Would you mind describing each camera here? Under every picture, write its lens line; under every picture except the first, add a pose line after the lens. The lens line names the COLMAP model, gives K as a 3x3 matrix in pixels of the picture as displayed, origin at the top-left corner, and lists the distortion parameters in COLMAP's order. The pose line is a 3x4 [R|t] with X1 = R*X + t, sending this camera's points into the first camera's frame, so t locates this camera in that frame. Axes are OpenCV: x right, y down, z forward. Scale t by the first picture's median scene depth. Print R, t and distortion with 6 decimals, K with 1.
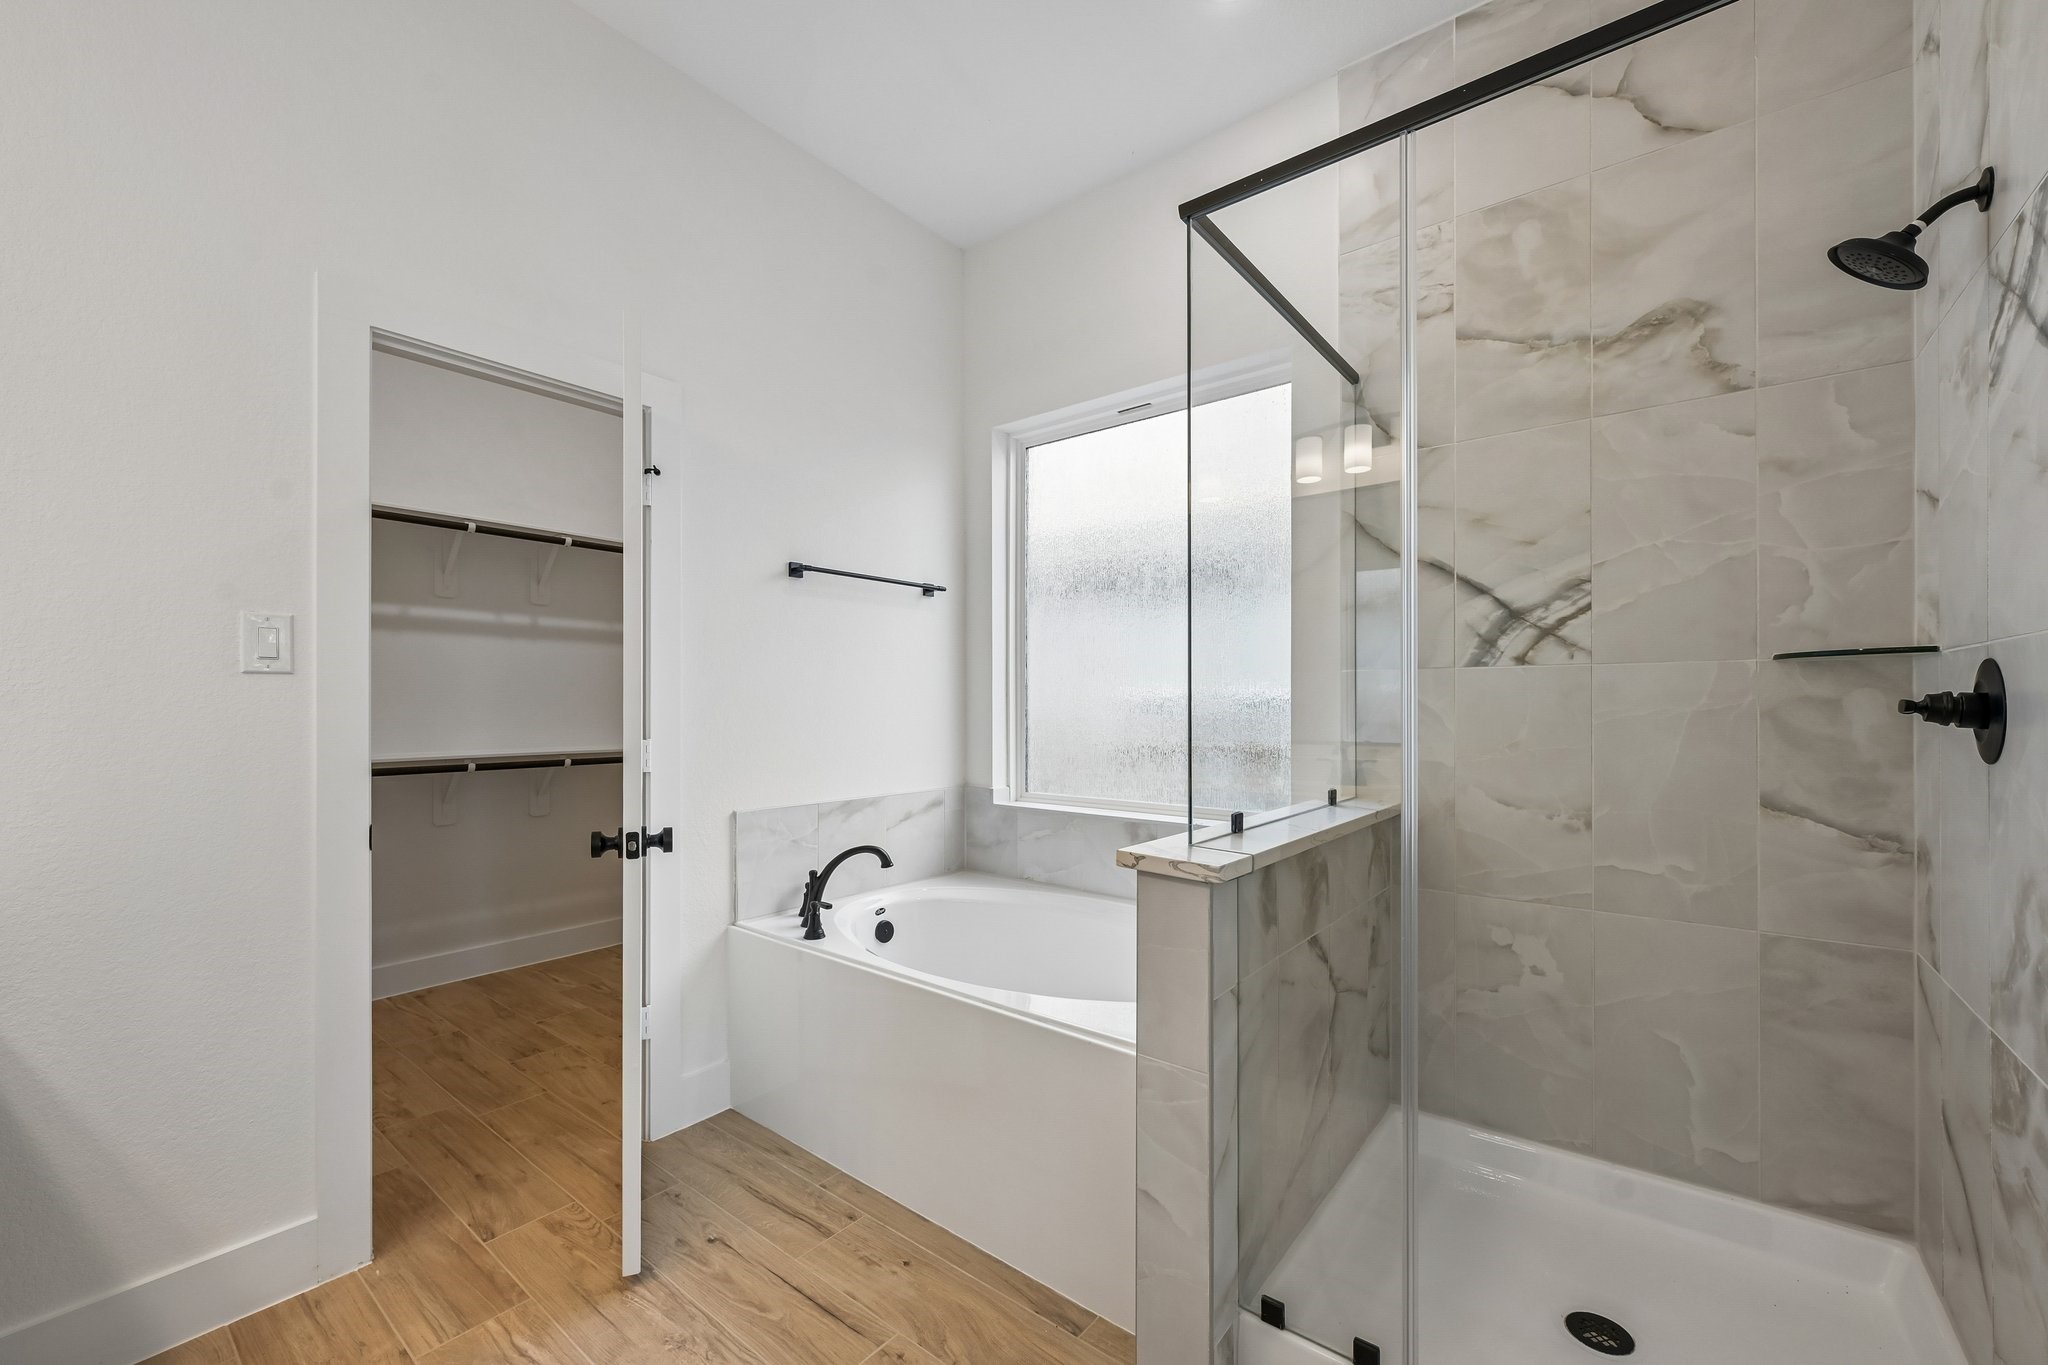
lens RADIAL K [[815.9, 0, 1026.0], [0, 815.9, 702.9], [0, 0, 1]] dist [0.000470, 0.000543]
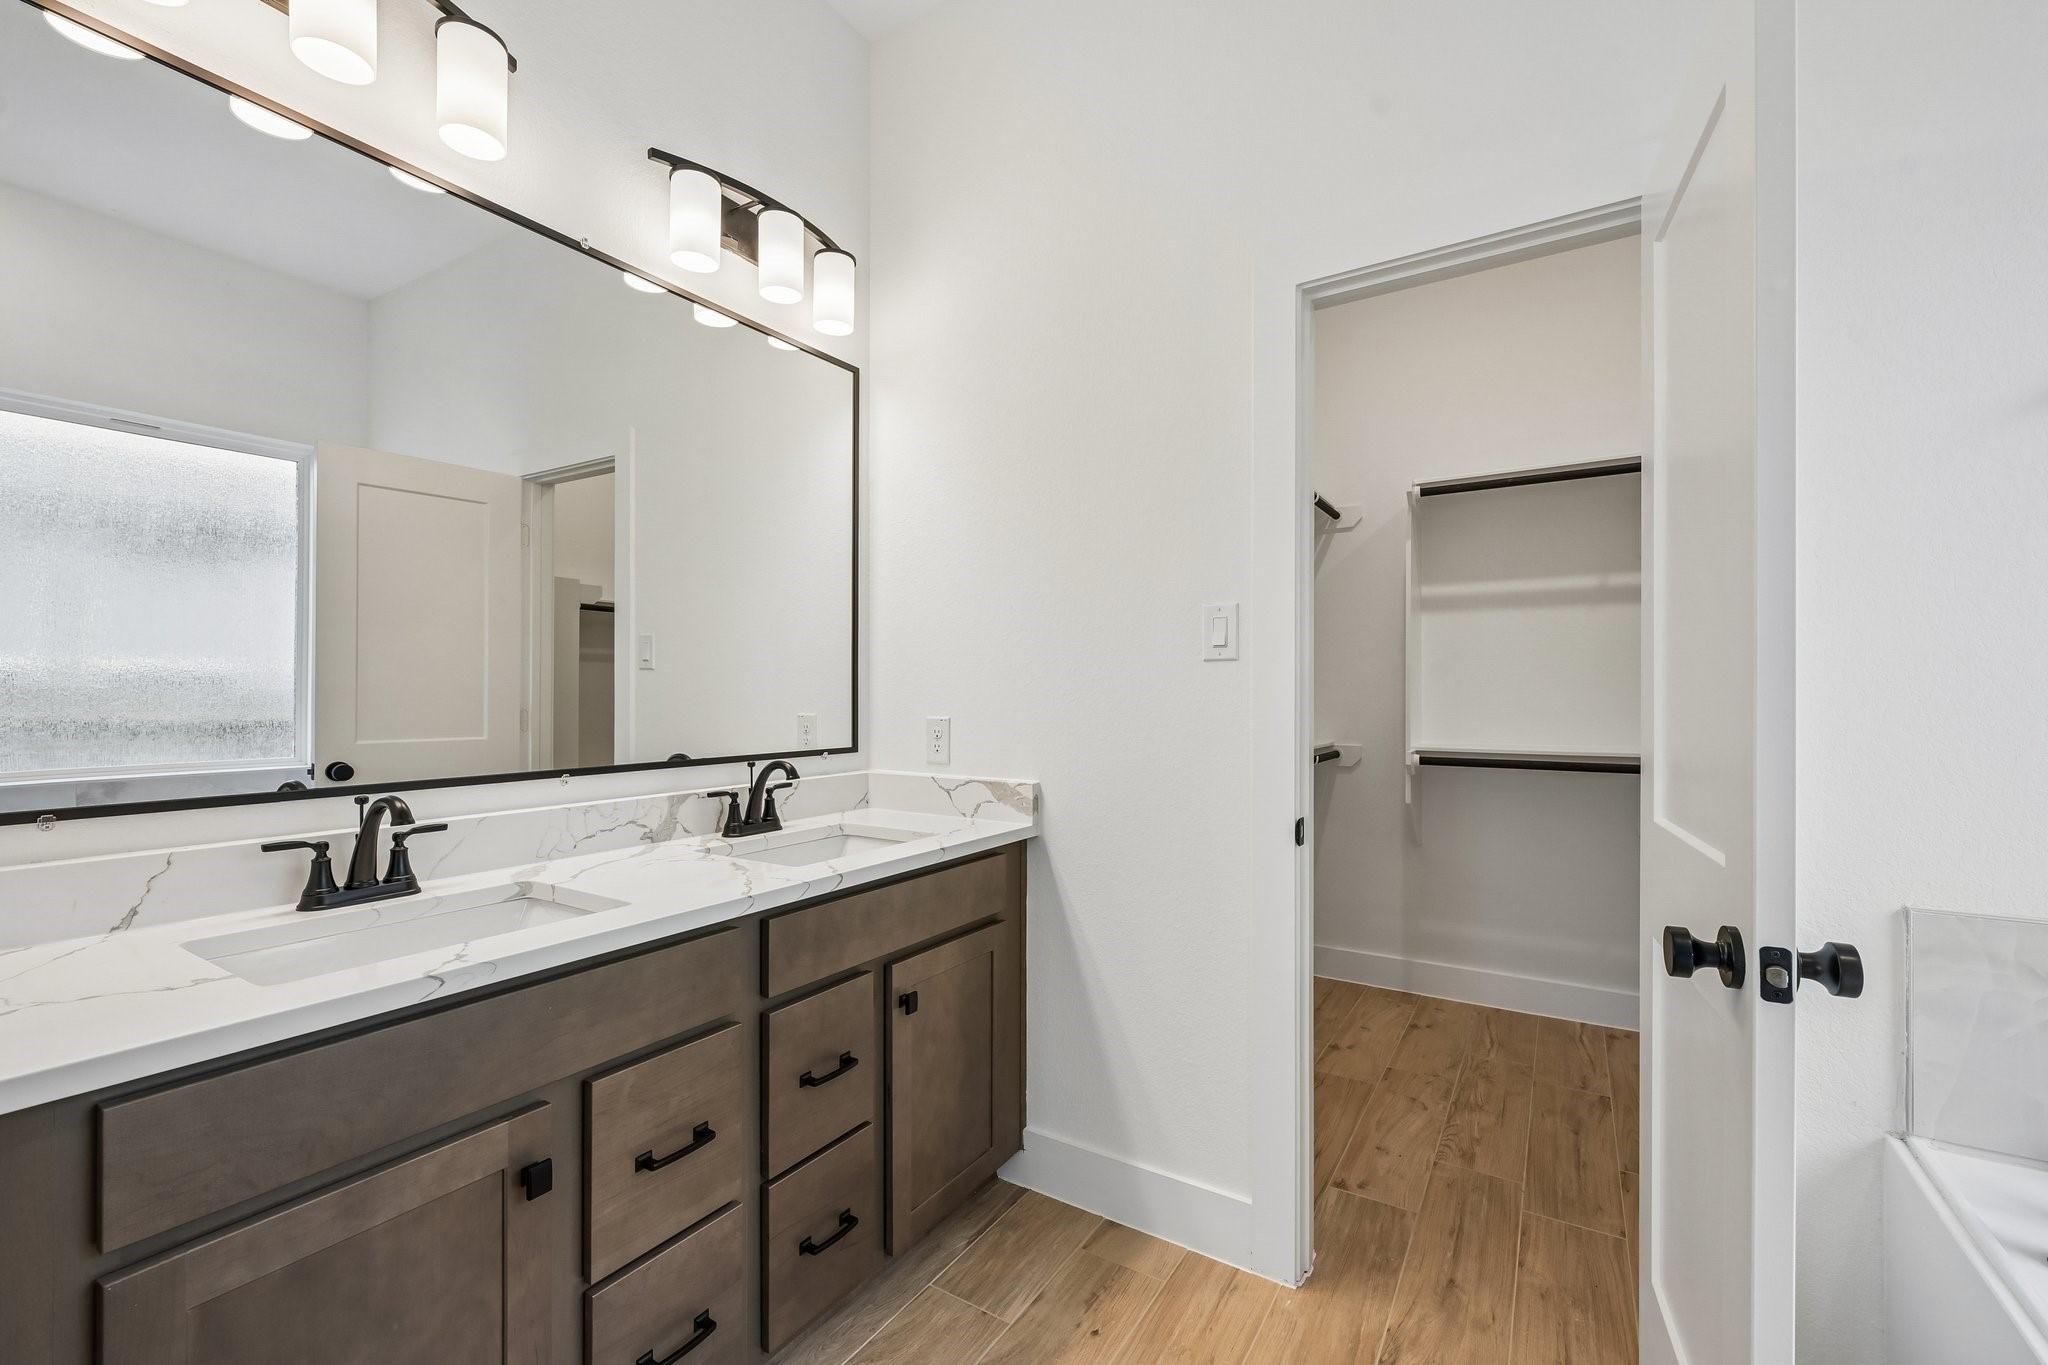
lens RADIAL K [[849.1, 0, 1011.9], [0, 849.1, 690.7], [0, 0, 1]] dist [0.000980, 0.000088]
pose [[0.096387, -0.002780, -0.995340, 0.113927], [0.006006, 0.999980, -0.002211, 0.002943], [0.995326, -0.005765, 0.096401, 0.500261]]
